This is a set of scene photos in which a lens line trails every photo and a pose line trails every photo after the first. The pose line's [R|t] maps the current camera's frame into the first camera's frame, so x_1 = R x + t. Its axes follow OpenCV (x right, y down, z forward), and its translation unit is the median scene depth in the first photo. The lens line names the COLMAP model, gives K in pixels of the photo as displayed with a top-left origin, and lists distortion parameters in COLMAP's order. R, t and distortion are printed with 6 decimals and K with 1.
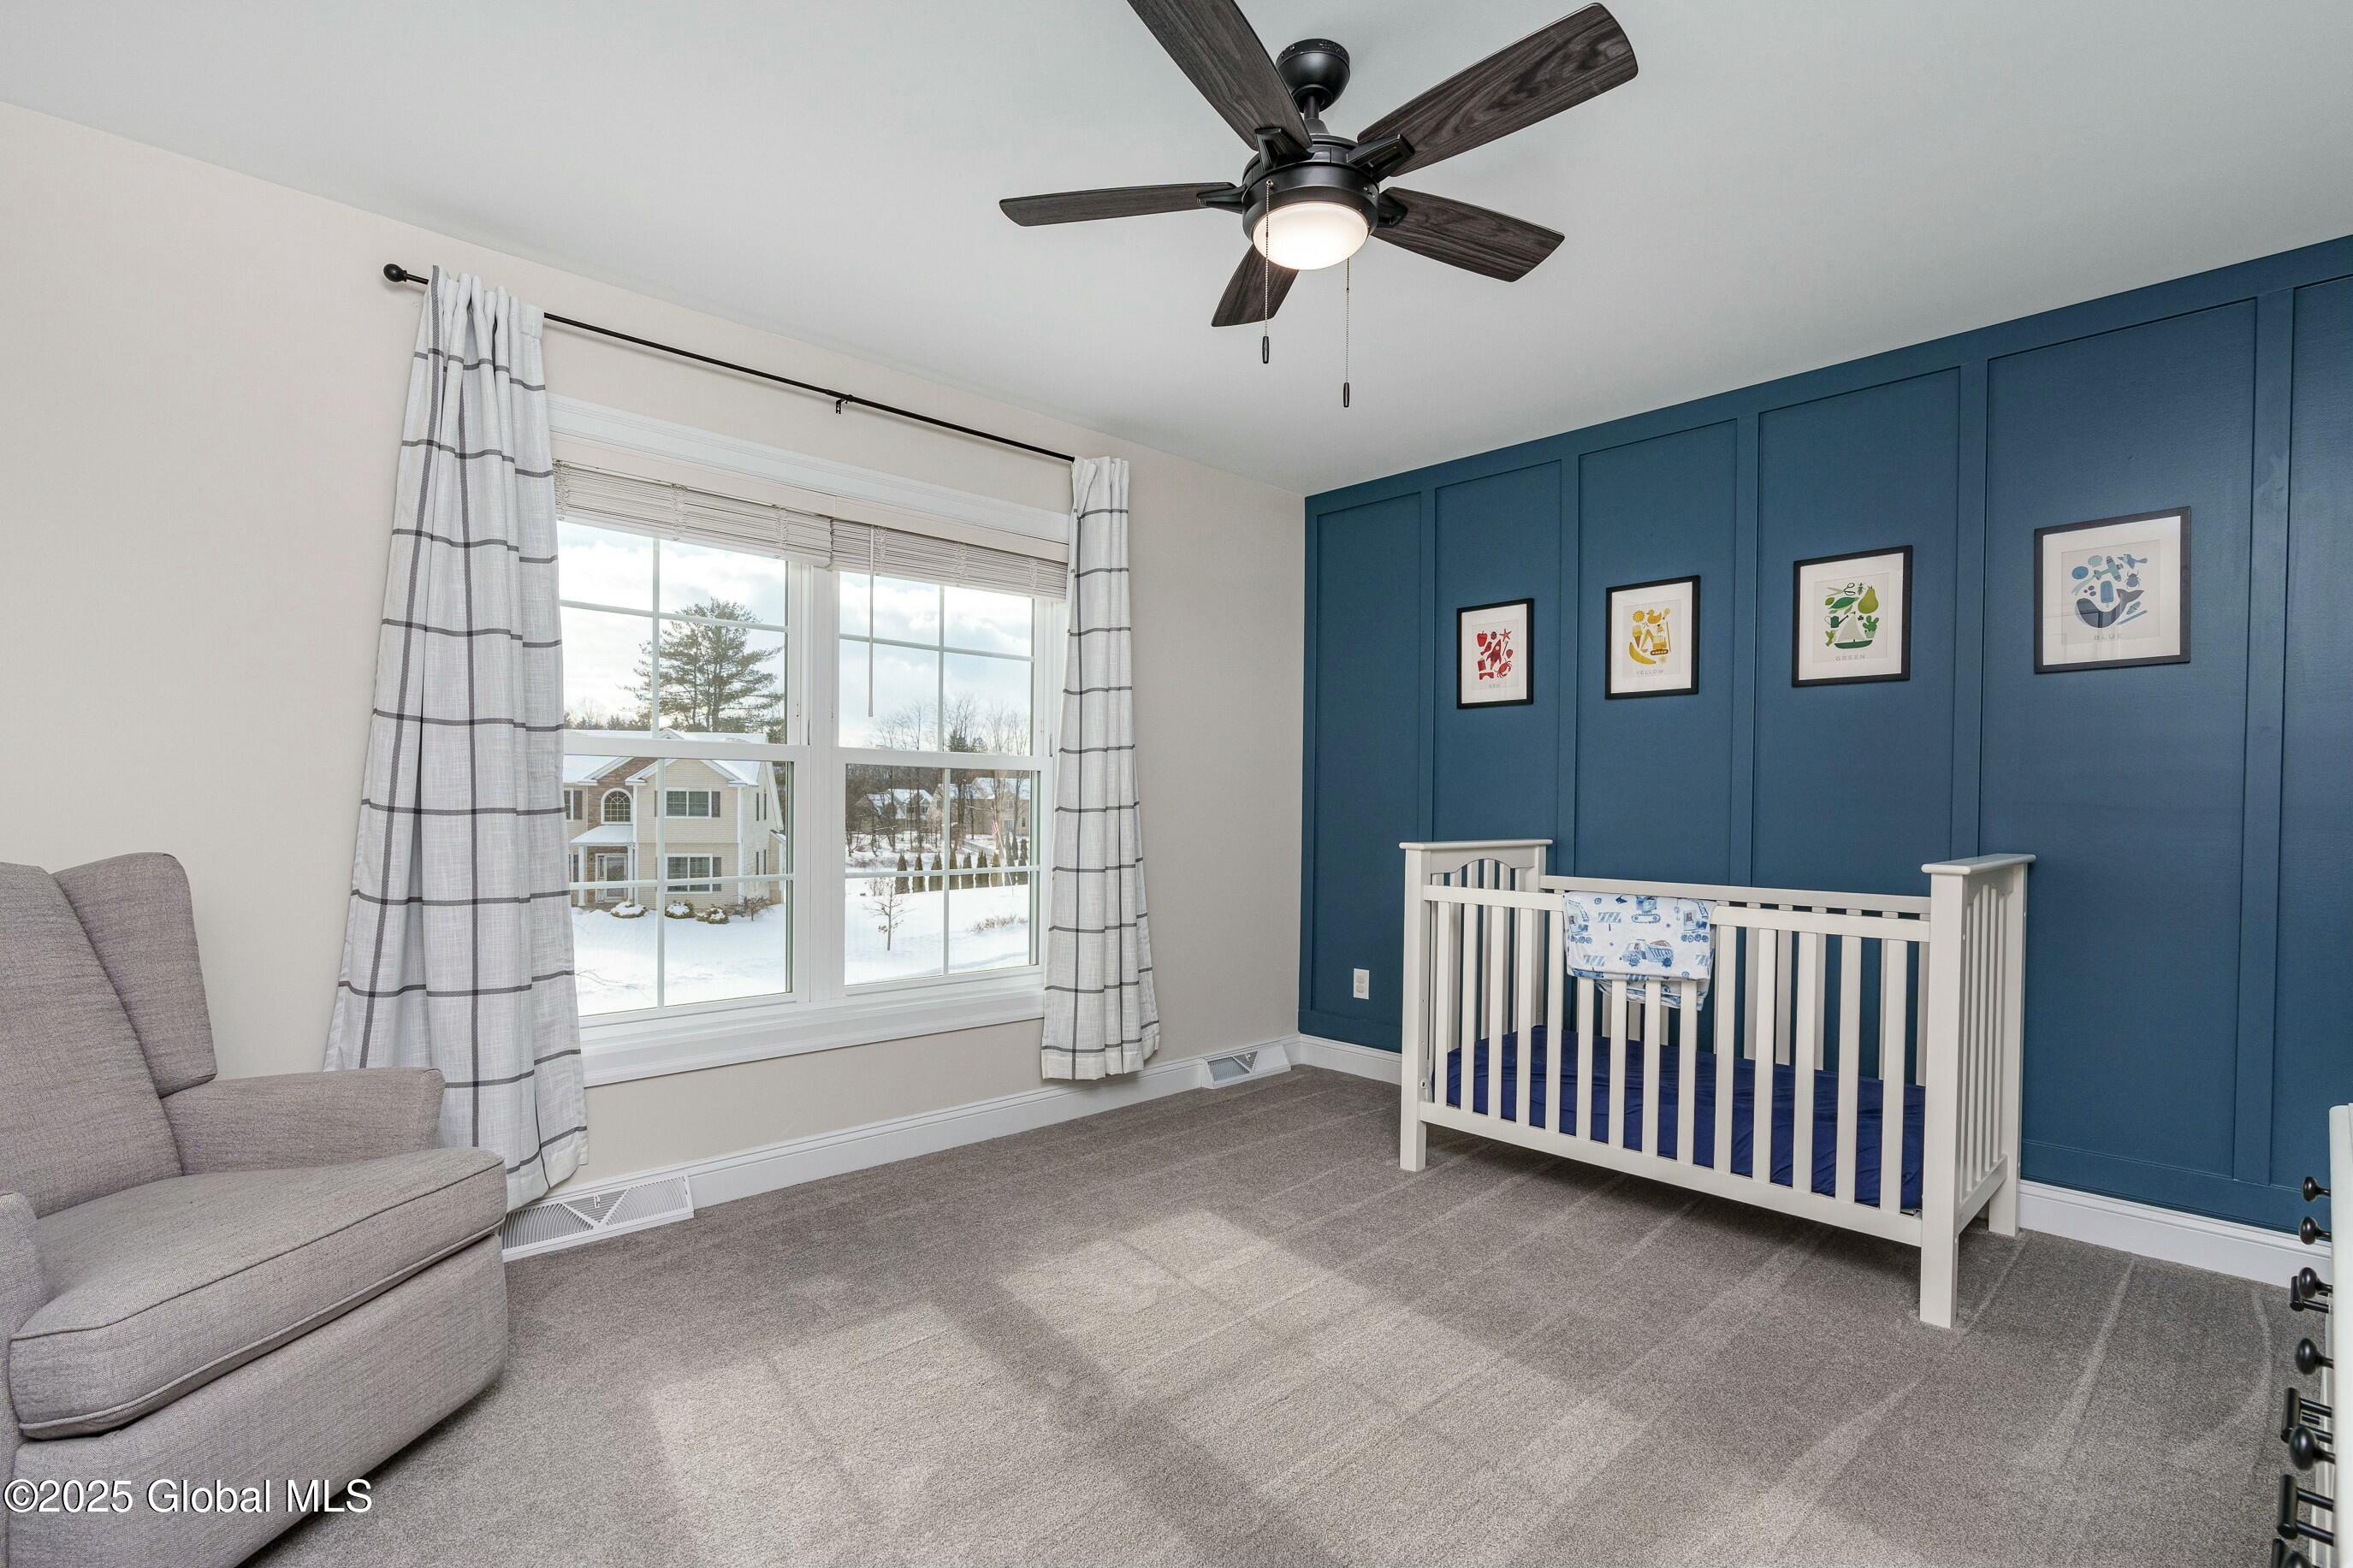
lens RADIAL K [[1064.6, 0, 1181.0], [0, 1064.6, 797.6], [0, 0, 1]] dist [-0.003473, 0.000755]
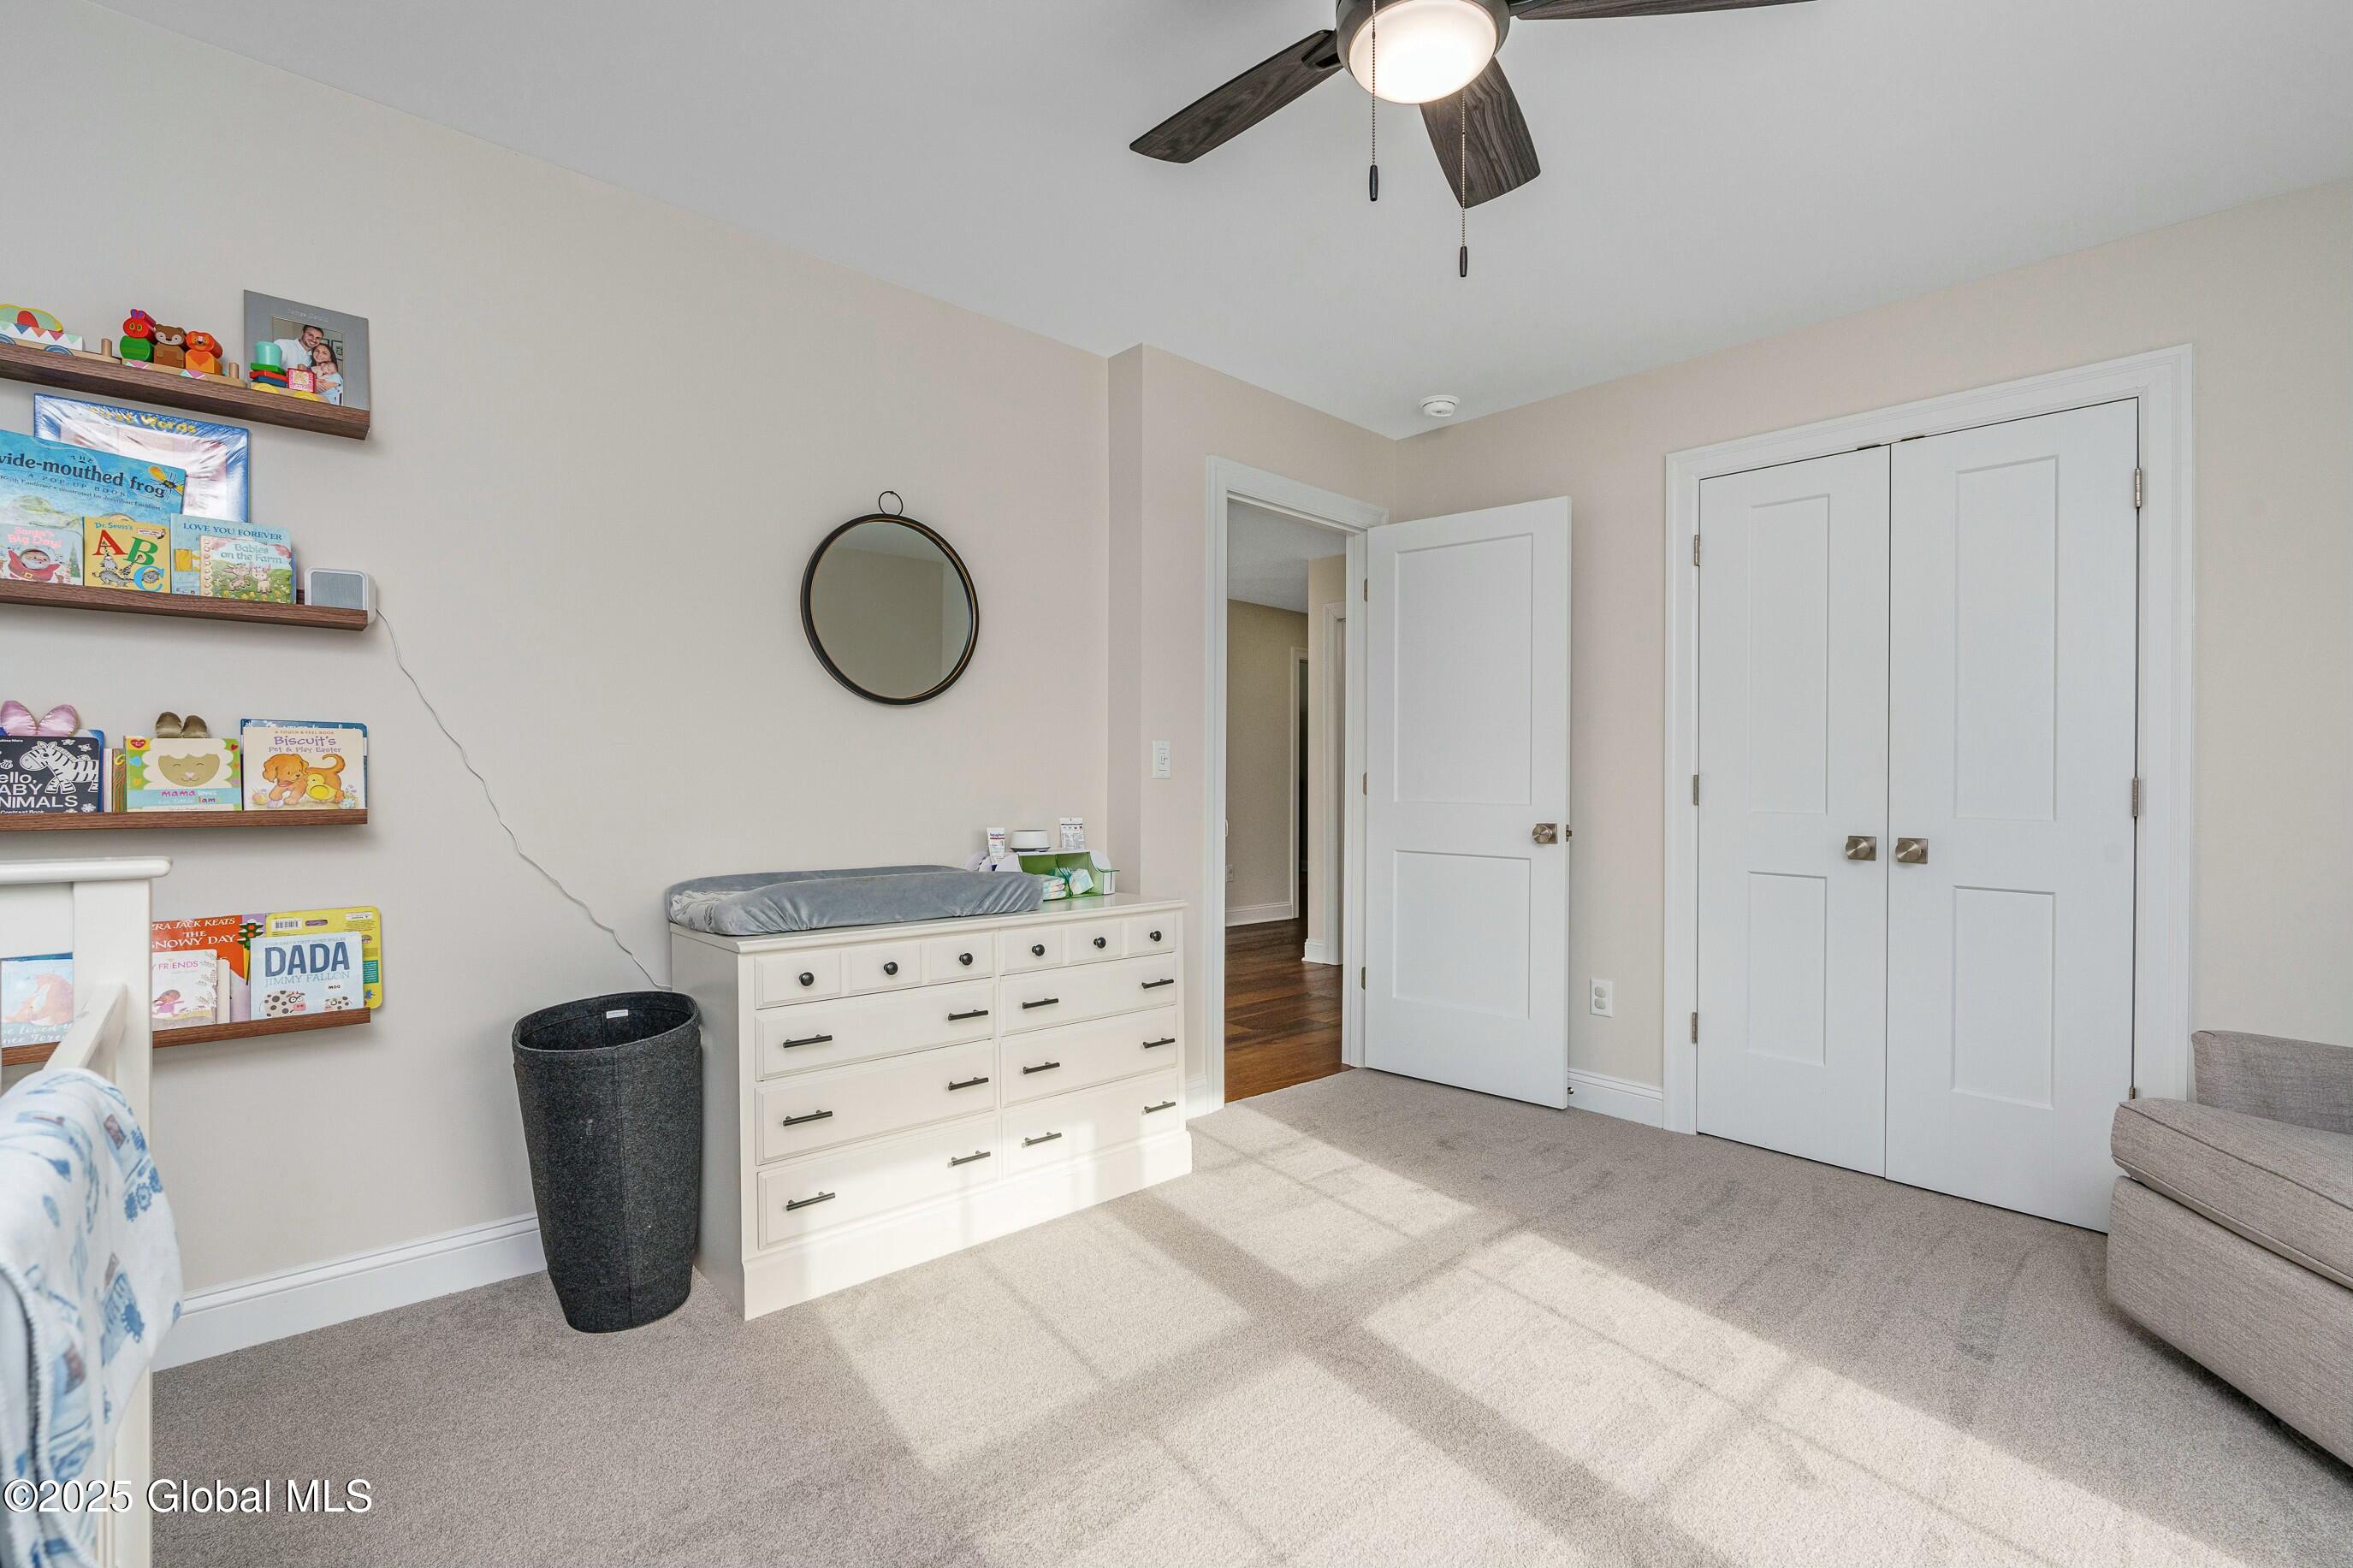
lens RADIAL K [[1064.6, 0, 1181.0], [0, 1064.6, 797.6], [0, 0, 1]] dist [-0.003473, 0.000755]
pose [[-0.999638, -0.019740, 0.018261, 0.319805], [-0.019506, 0.999727, 0.012859, 0.026826], [-0.018510, 0.012498, -0.999751, 2.089935]]
